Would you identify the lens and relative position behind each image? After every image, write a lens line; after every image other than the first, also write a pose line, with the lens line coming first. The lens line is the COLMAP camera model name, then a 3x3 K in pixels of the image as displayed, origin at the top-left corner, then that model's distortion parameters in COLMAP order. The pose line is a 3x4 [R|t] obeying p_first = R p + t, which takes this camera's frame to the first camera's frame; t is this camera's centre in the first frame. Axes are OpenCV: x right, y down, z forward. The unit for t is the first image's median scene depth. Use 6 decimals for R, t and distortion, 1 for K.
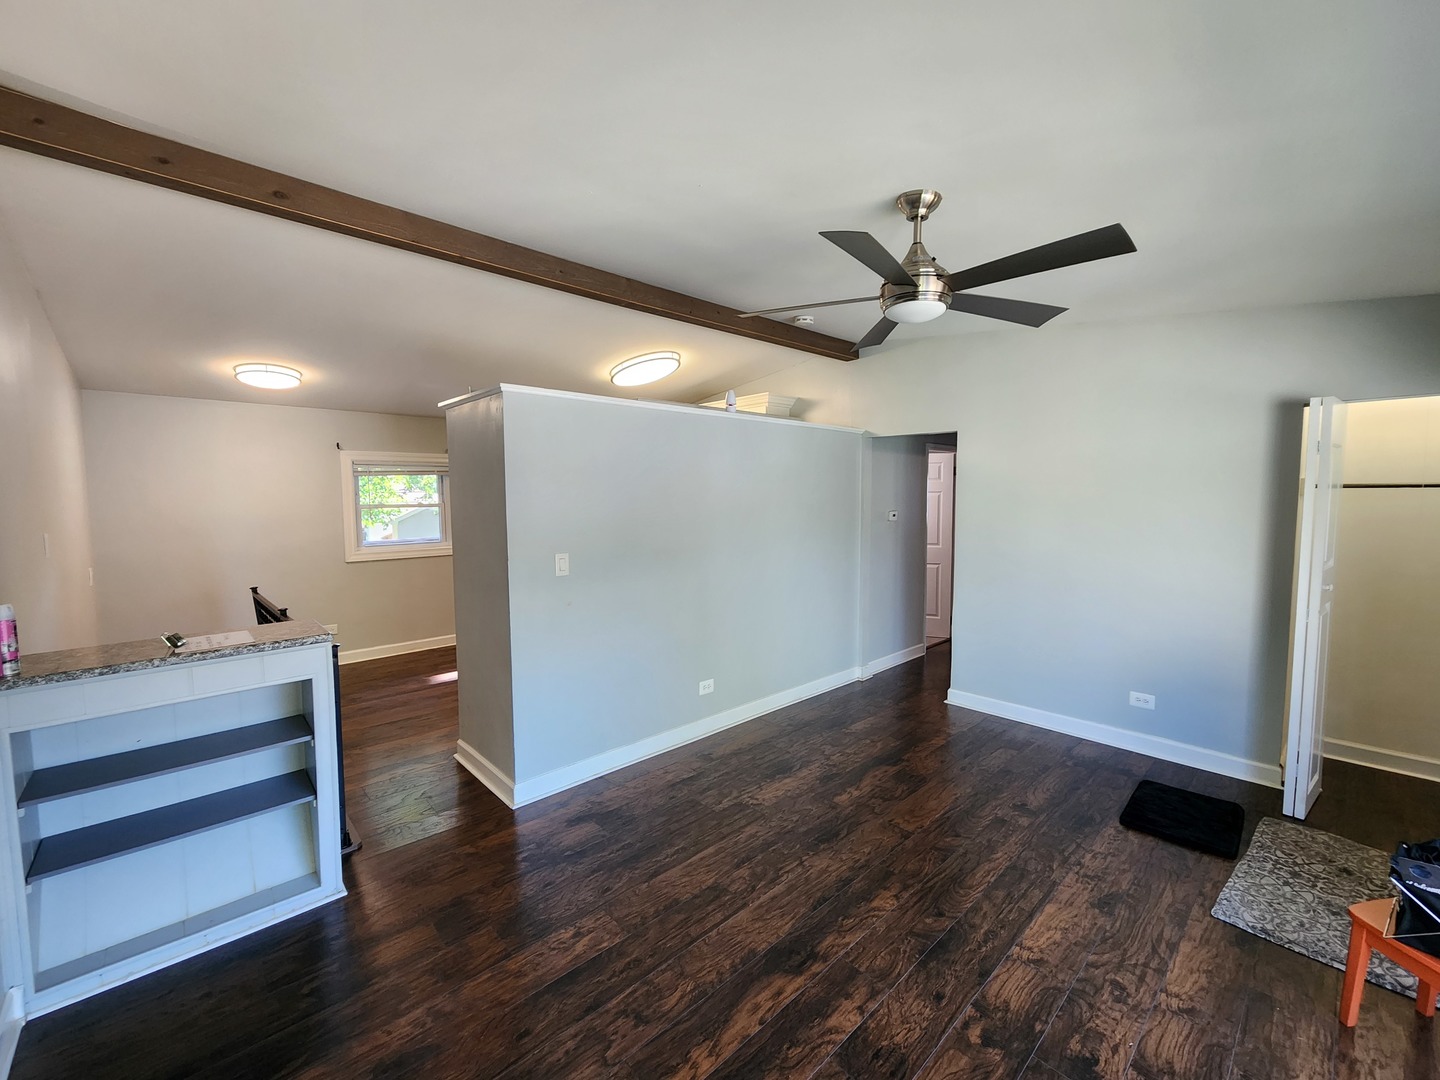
lens RADIAL K [[589.6, 0, 727.0], [0, 589.6, 540.1], [0, 0, 1]] dist [0.001349, -0.000005]
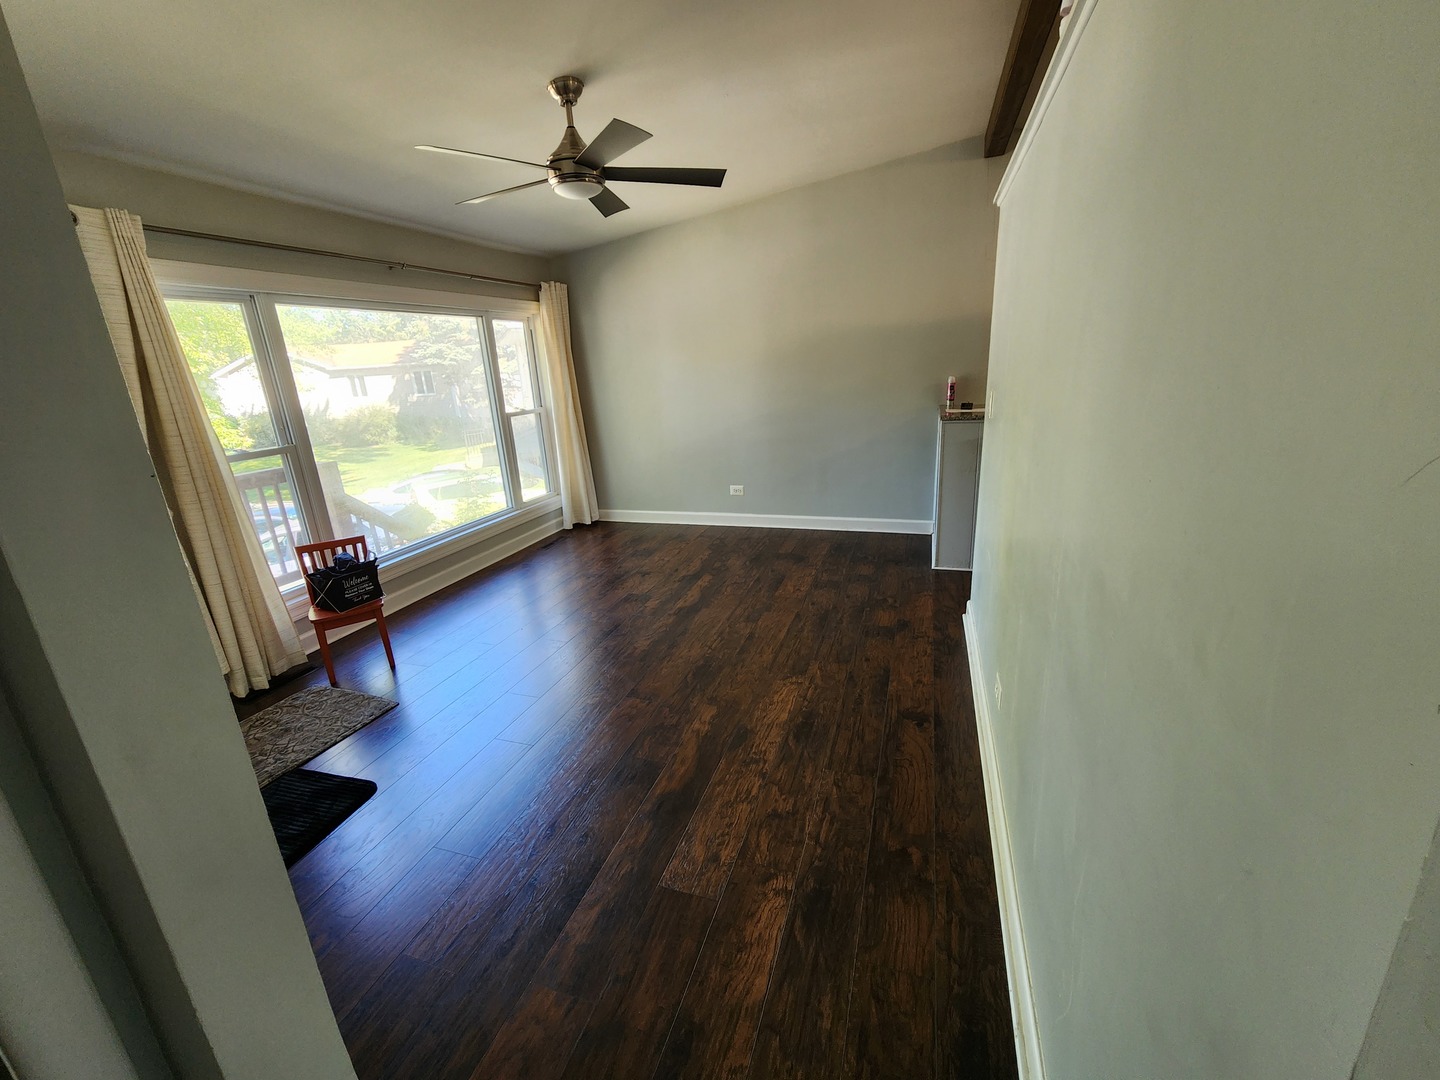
lens RADIAL K [[589.6, 0, 731.1], [0, 589.6, 533.3], [0, 0, 1]] dist [0.001349, -0.000005]
pose [[-0.876384, 0.184097, -0.445038, 0.556974], [0.023365, 0.939222, 0.342513, -0.103234], [0.481045, 0.289775, -0.827421, 1.844290]]
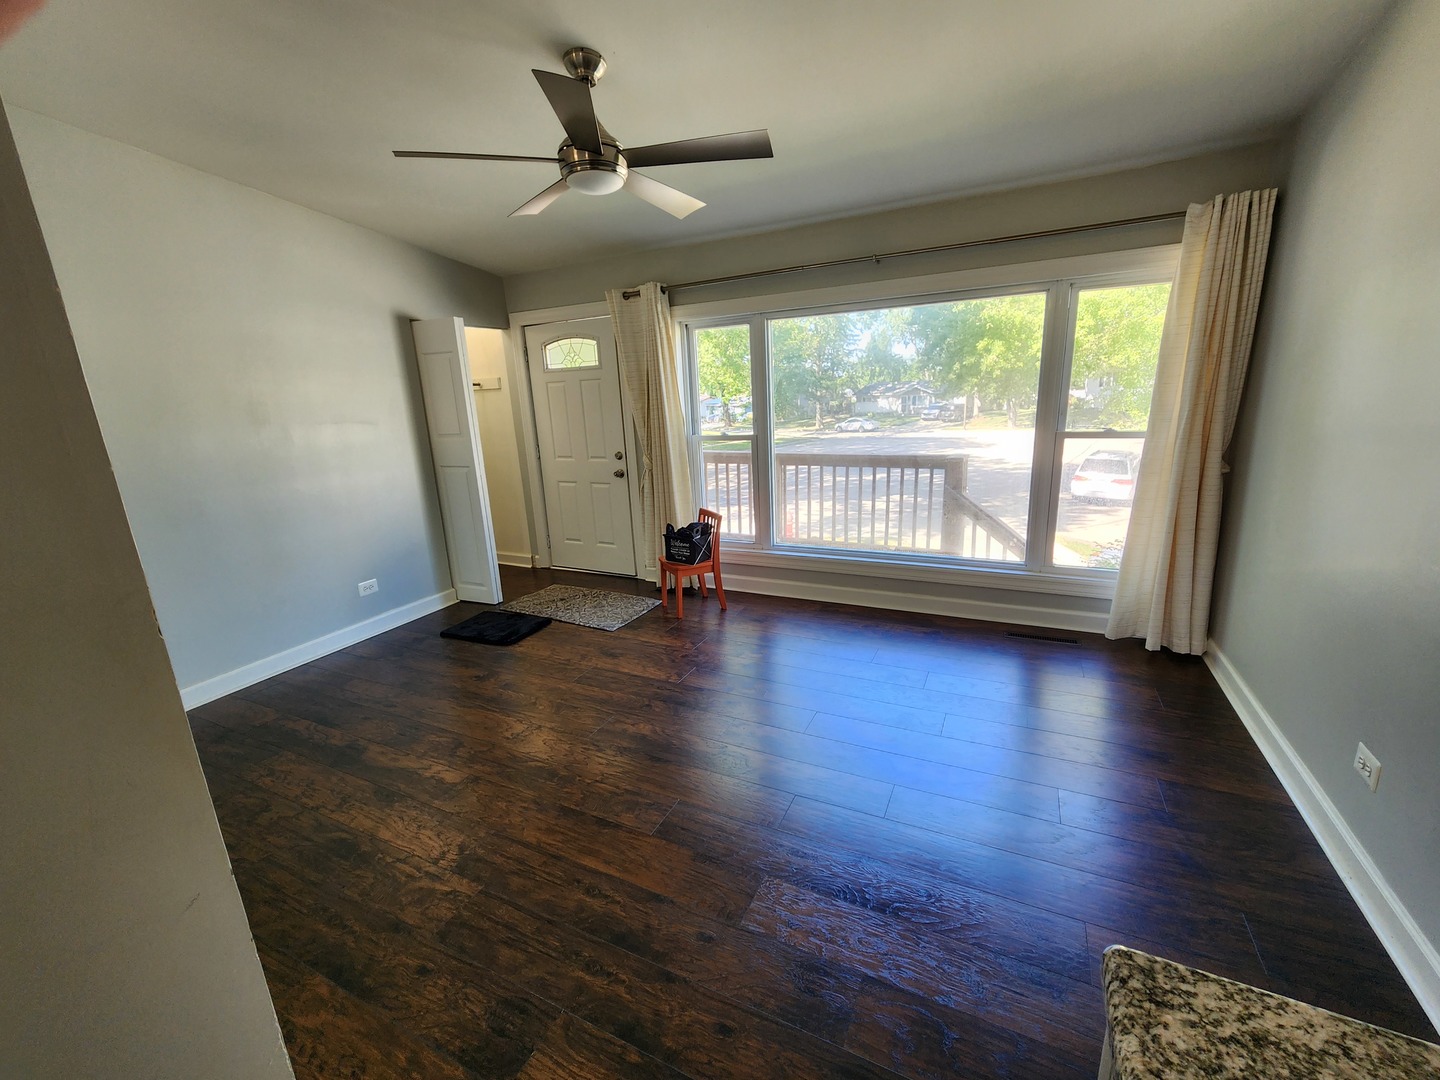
lens RADIAL K [[589.6, 0, 718.0], [0, 589.6, 539.2], [0, 0, 1]] dist [0.001349, -0.000005]
pose [[-0.349057, -0.206007, 0.914178, -0.644704], [0.112187, 0.959335, 0.259019, -0.026428], [-0.930362, 0.192971, -0.311751, 0.962734]]
